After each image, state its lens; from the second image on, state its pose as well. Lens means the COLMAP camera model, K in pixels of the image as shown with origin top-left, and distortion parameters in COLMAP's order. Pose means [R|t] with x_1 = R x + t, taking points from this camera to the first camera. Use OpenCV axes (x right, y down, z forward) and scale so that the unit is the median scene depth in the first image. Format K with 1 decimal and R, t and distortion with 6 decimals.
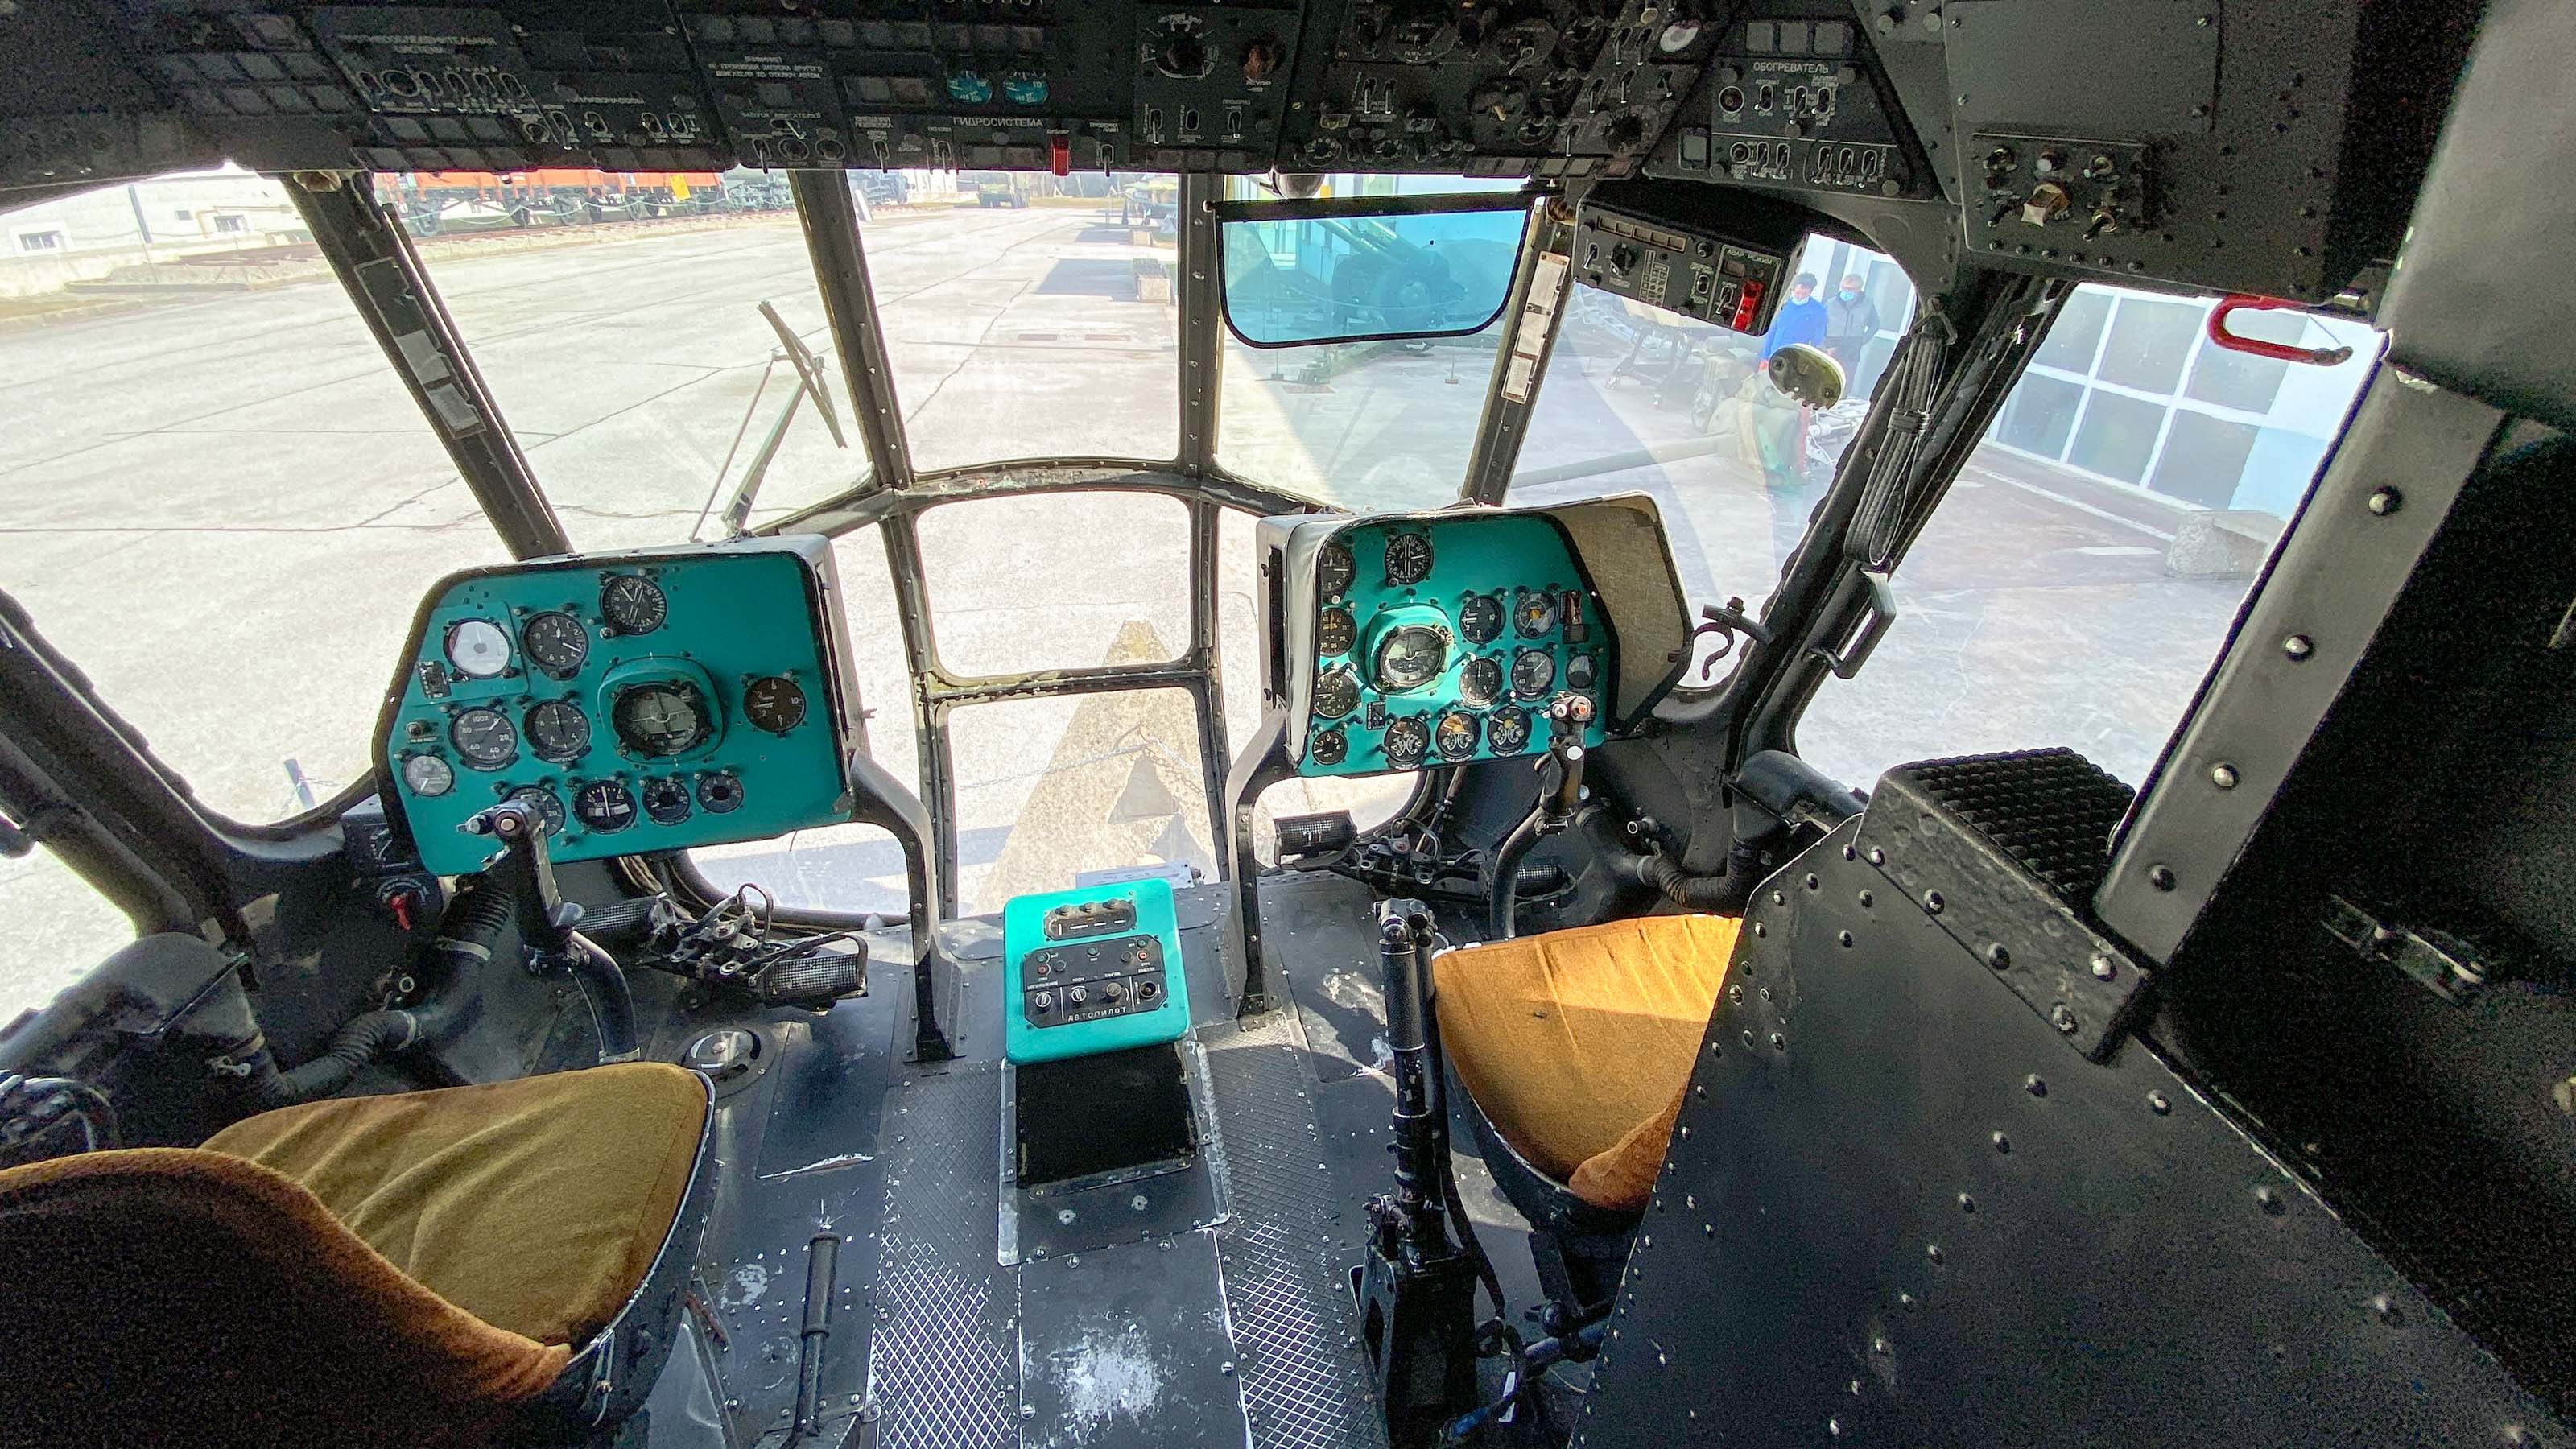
lens RADIAL K [[1133.3, 0, 1325.9], [0, 1133.3, 708.1], [0, 0, 1]] dist [0.037670, -0.041453]
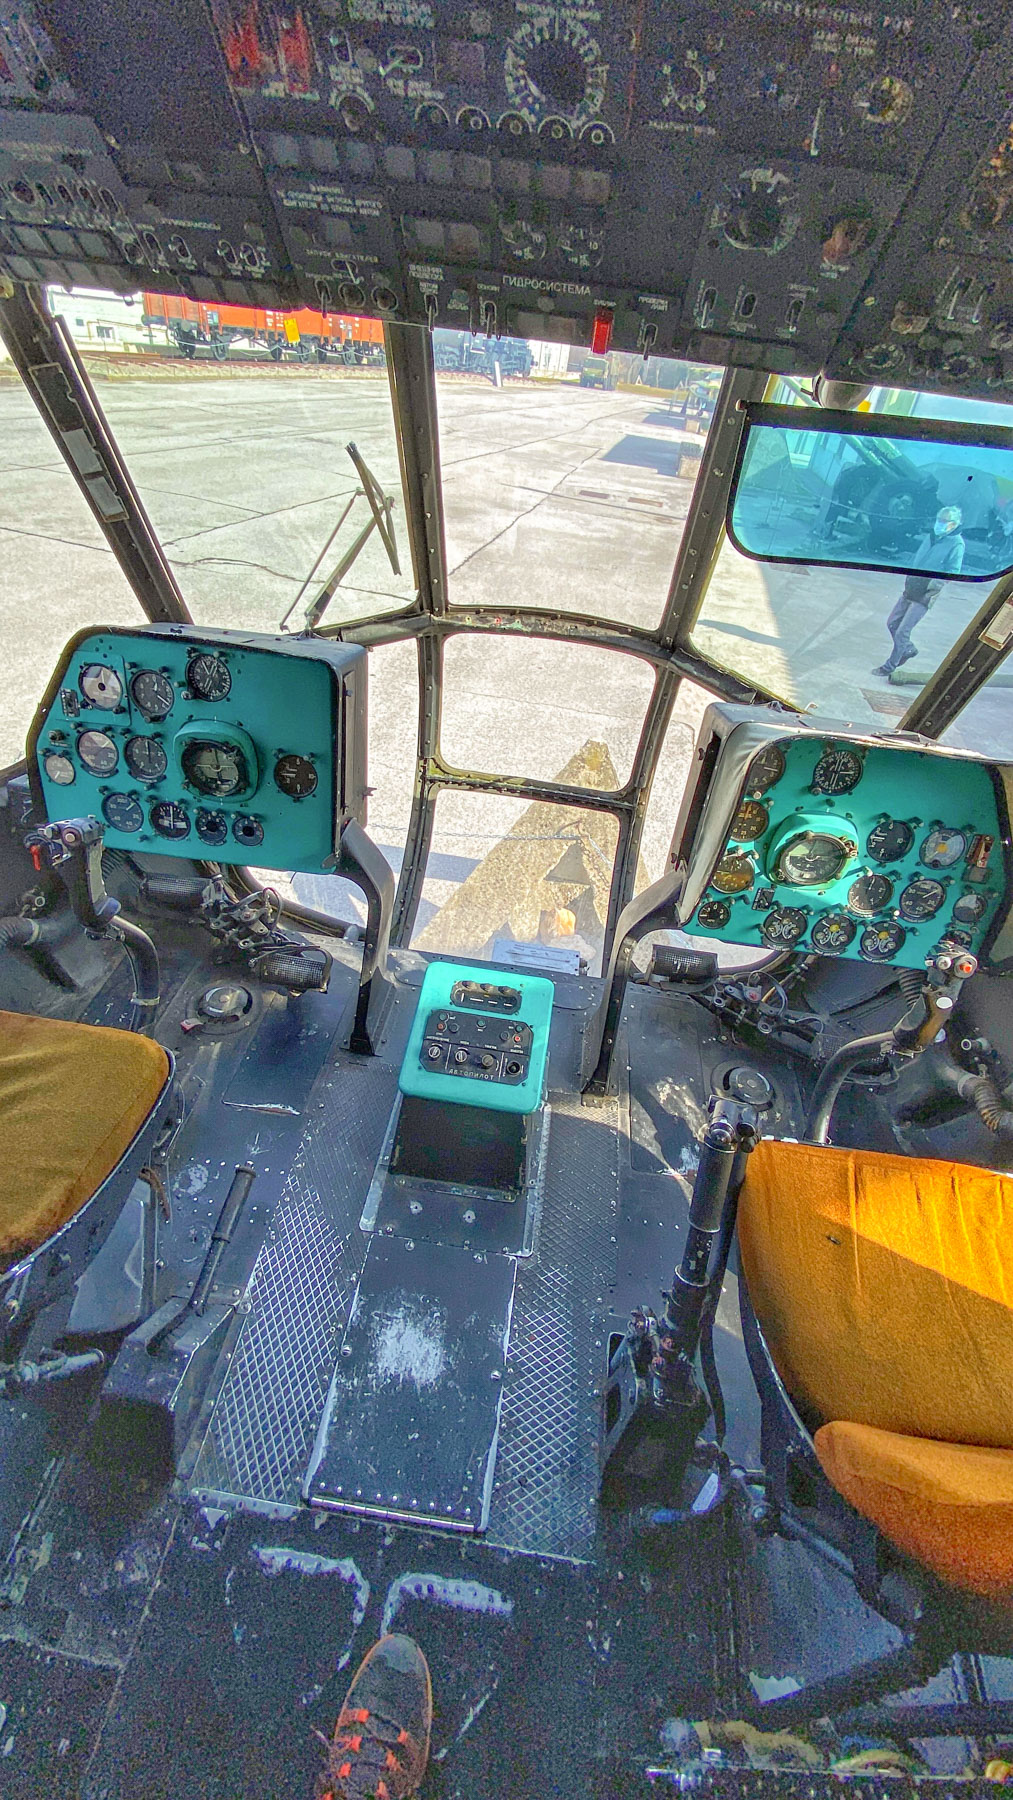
lens RADIAL K [[791.9, 0, 506.5], [0, 791.9, 900.0], [0, 0, 1]] dist [0.037670, -0.041453]
pose [[0.932894, 0.274717, -0.232892, -0.011186], [-0.237569, 0.955410, 0.175363, -0.076331], [0.270683, -0.108267, 0.956561, 0.175444]]
